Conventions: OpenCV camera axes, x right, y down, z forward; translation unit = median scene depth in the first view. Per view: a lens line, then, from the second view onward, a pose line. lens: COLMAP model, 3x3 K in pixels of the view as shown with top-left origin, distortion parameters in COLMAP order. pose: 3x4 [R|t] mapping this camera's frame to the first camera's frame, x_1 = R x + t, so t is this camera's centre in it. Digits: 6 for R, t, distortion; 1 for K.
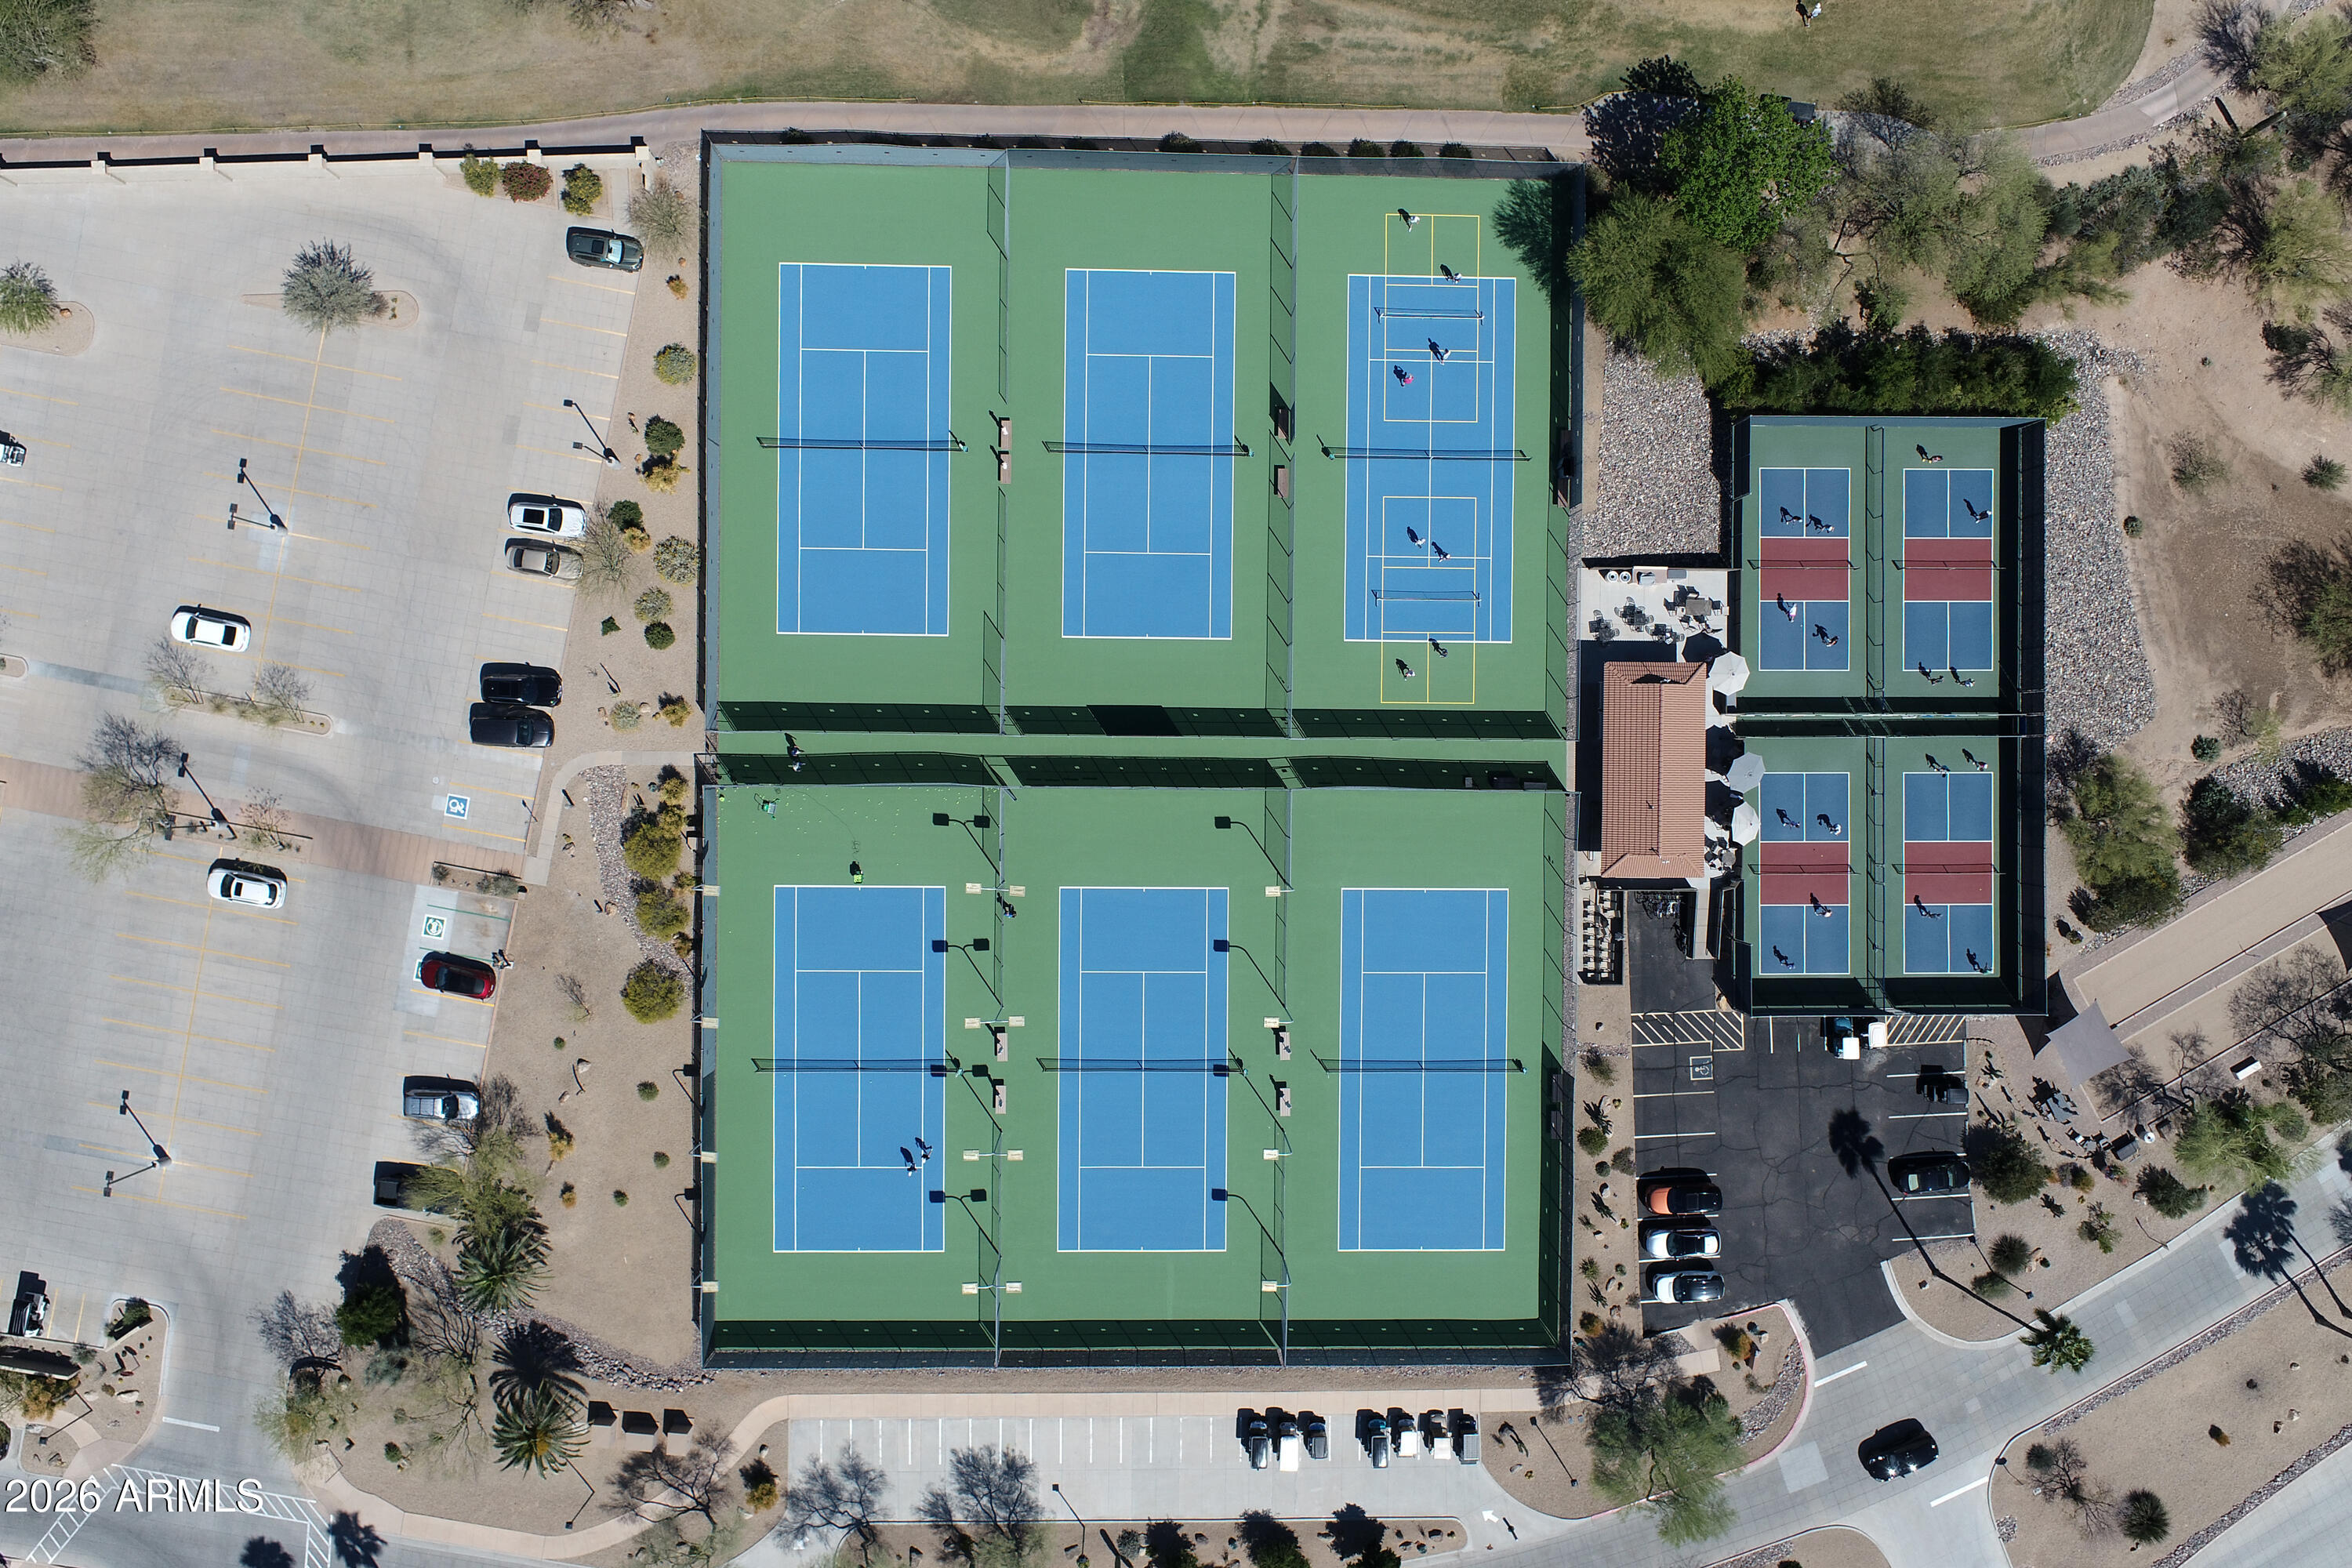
lens RADIAL K [[1631.4, 0, 1159.6], [0, 1631.4, 775.5], [0, 0, 1]] dist [-0.012277, 0.006839]
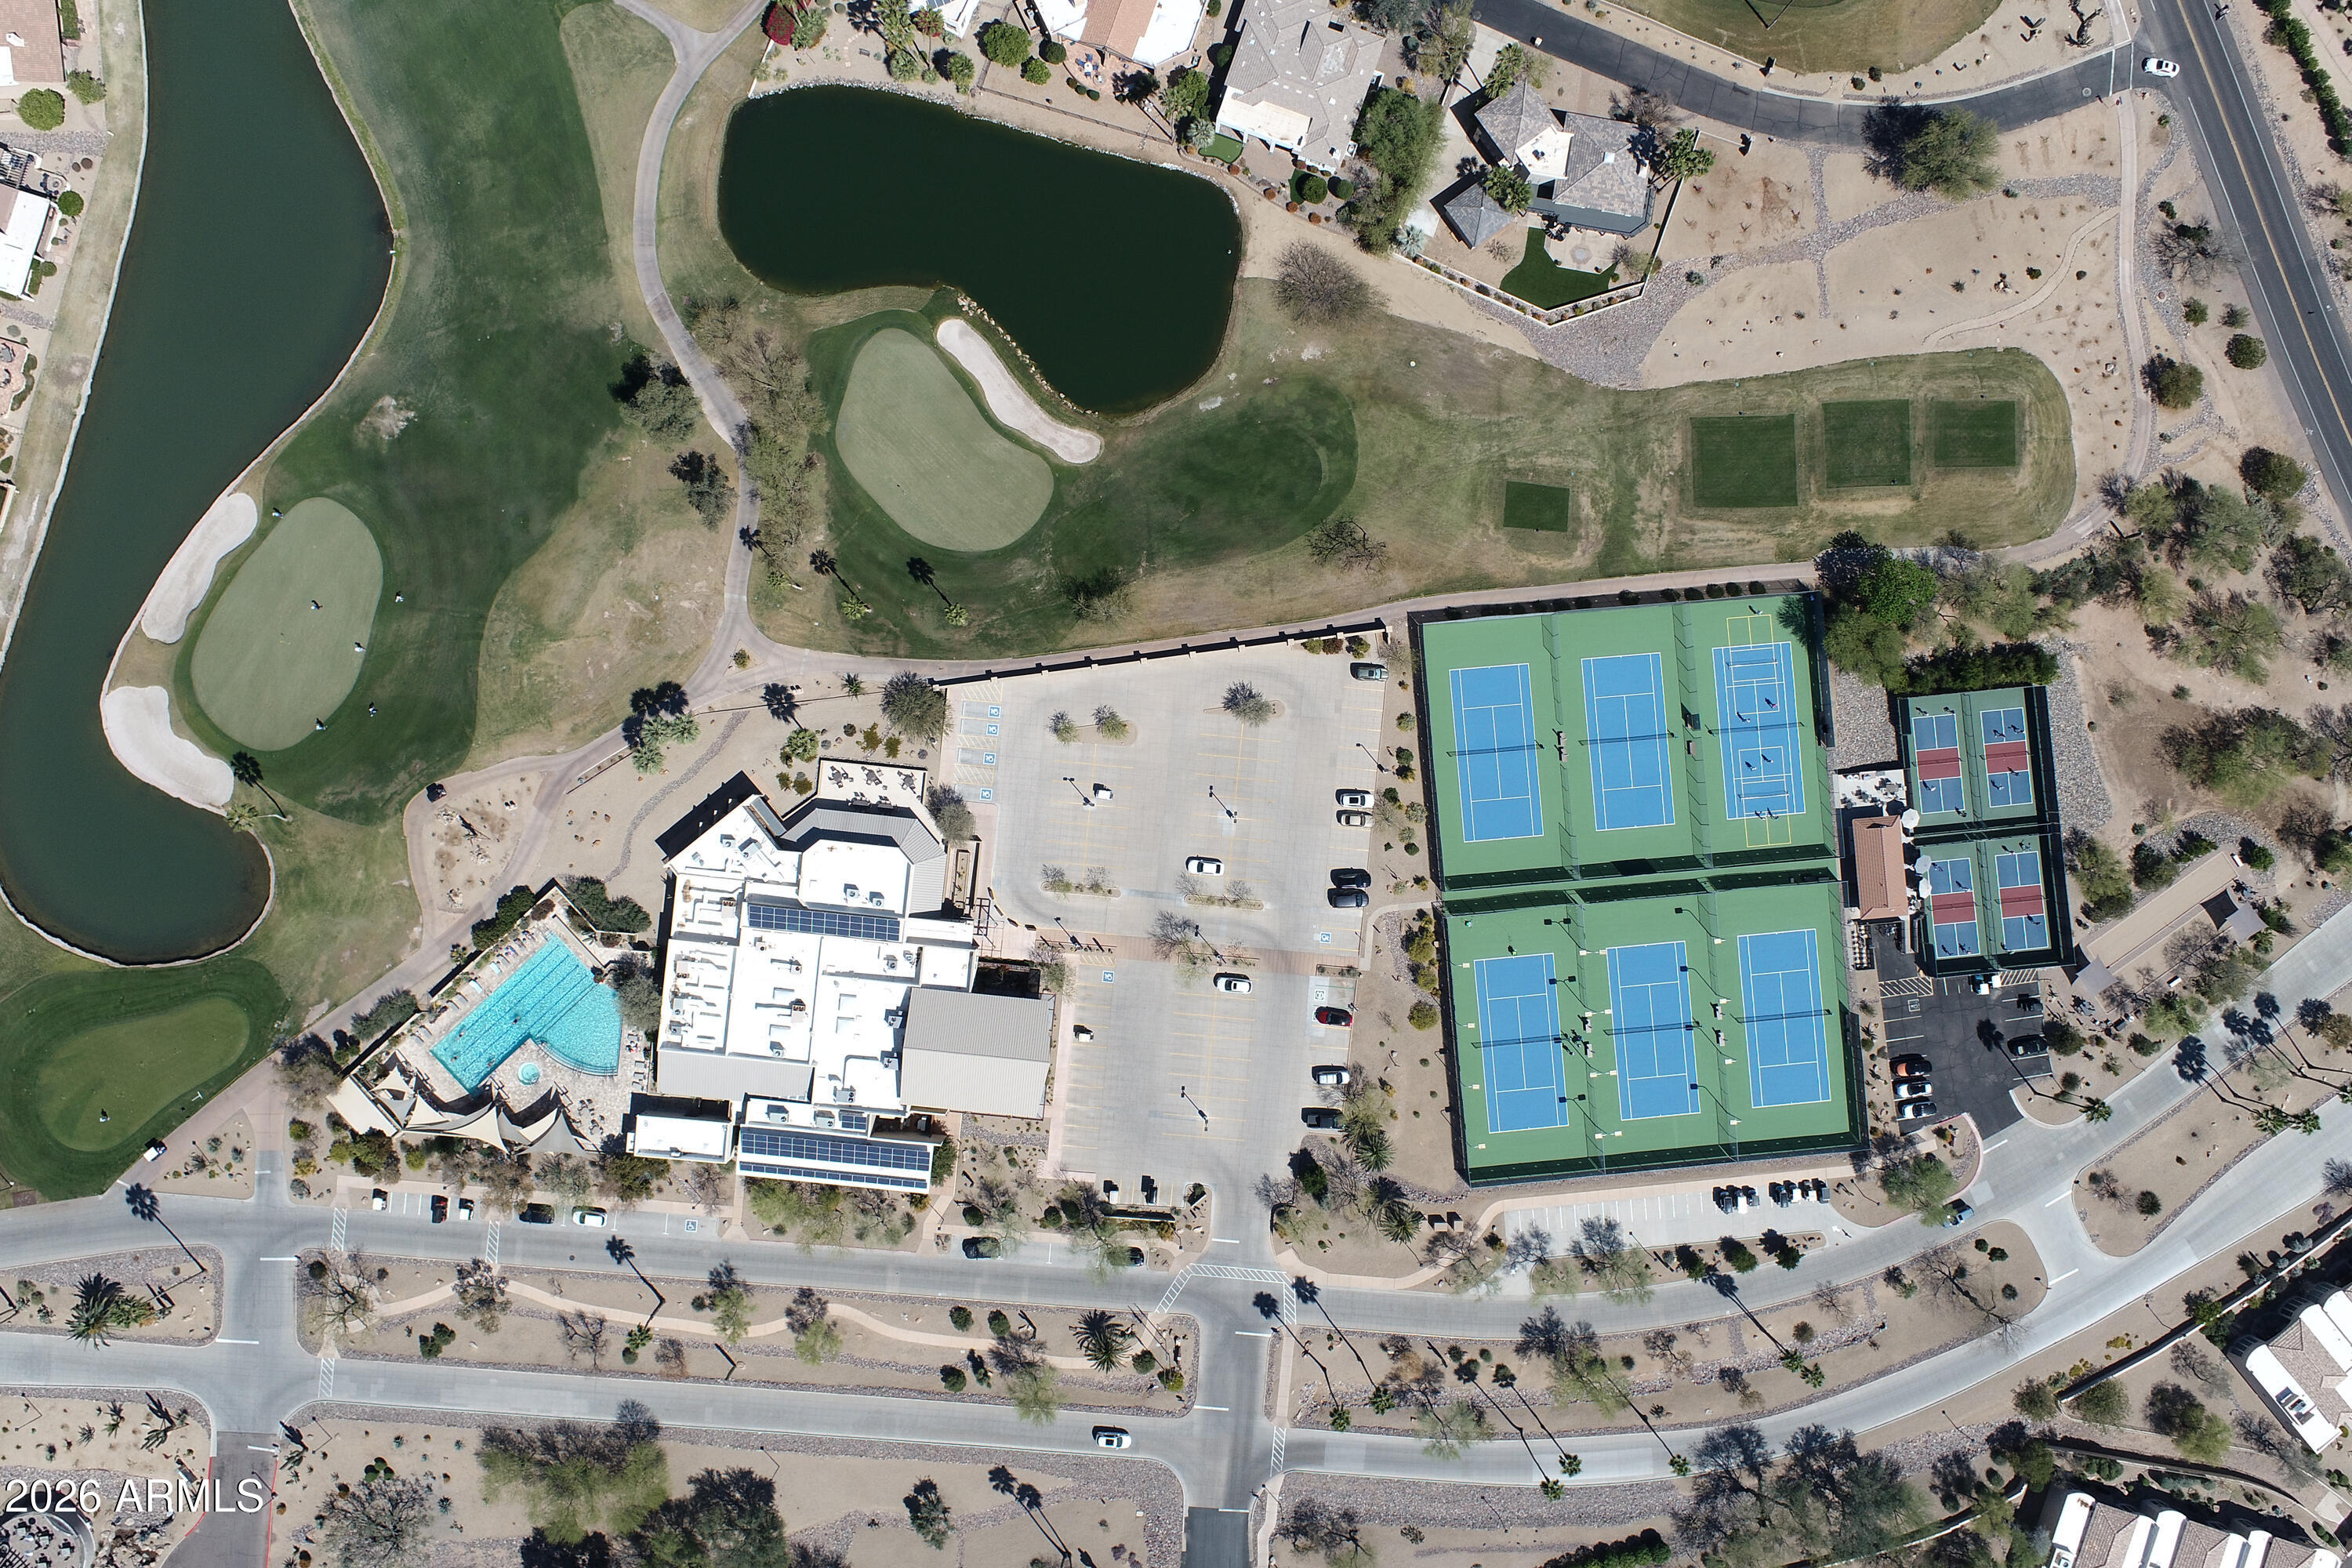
lens RADIAL K [[1626.2, 0, 1168.8], [0, 1626.2, 805.4], [0, 0, 1]] dist [-0.007565, 0.002459]
pose [[0.995476, -0.095013, 0.000391, -0.606329], [0.095004, 0.995301, -0.018731, -0.130381], [0.001390, 0.018683, 0.999824, -1.109455]]
